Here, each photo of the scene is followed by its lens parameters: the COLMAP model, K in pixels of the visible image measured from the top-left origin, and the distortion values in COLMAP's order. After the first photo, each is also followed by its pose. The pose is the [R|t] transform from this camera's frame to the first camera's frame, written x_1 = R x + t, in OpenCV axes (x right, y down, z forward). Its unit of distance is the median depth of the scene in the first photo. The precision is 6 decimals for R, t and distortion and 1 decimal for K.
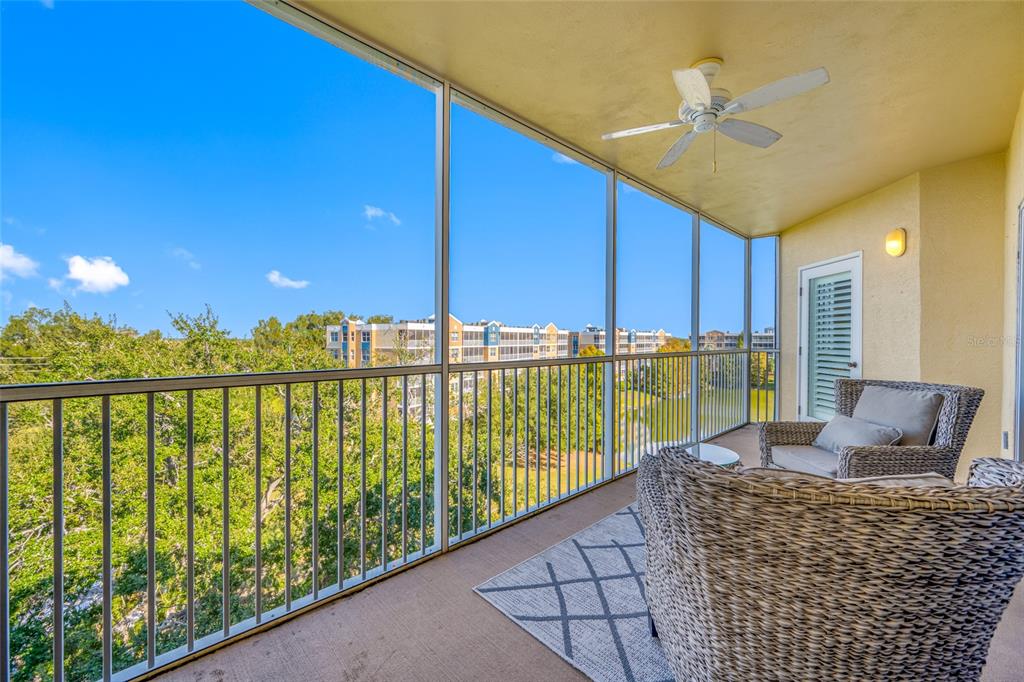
lens RADIAL K [[409.0, 0, 513.6], [0, 409.0, 338.7], [0, 0, 1]] dist [0.002833, -0.000866]
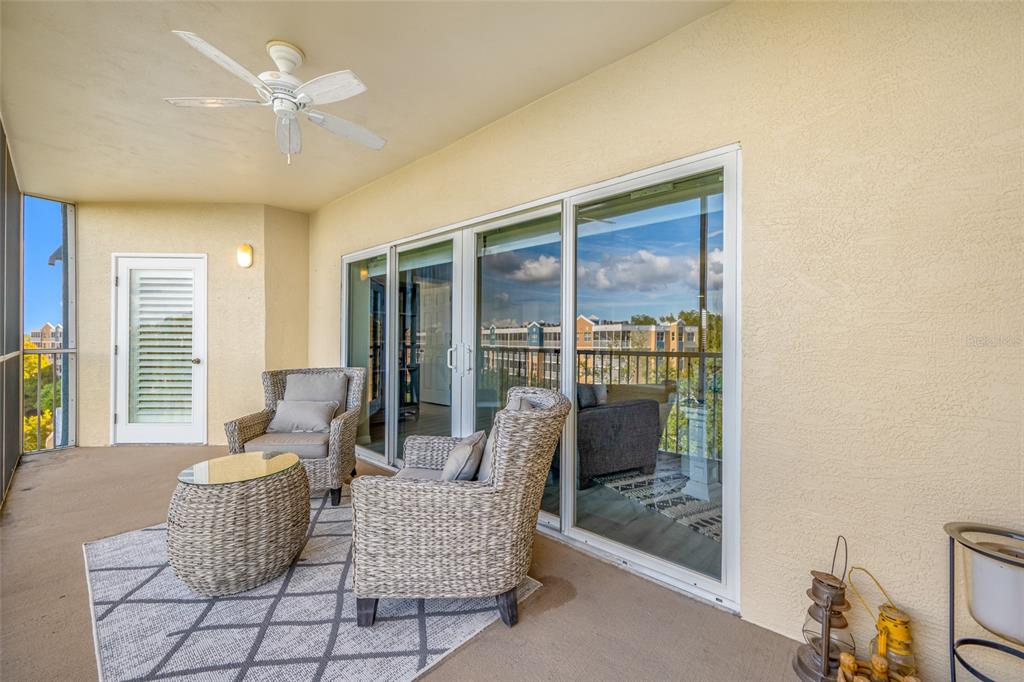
lens RADIAL K [[409.0, 0, 511.9], [0, 409.0, 342.8], [0, 0, 1]] dist [0.002833, -0.000866]
pose [[-0.091234, -0.012196, 0.995755, -0.324165], [-0.005332, 0.999917, 0.011758, 0.000289], [-0.995815, -0.004237, -0.091291, 0.342077]]
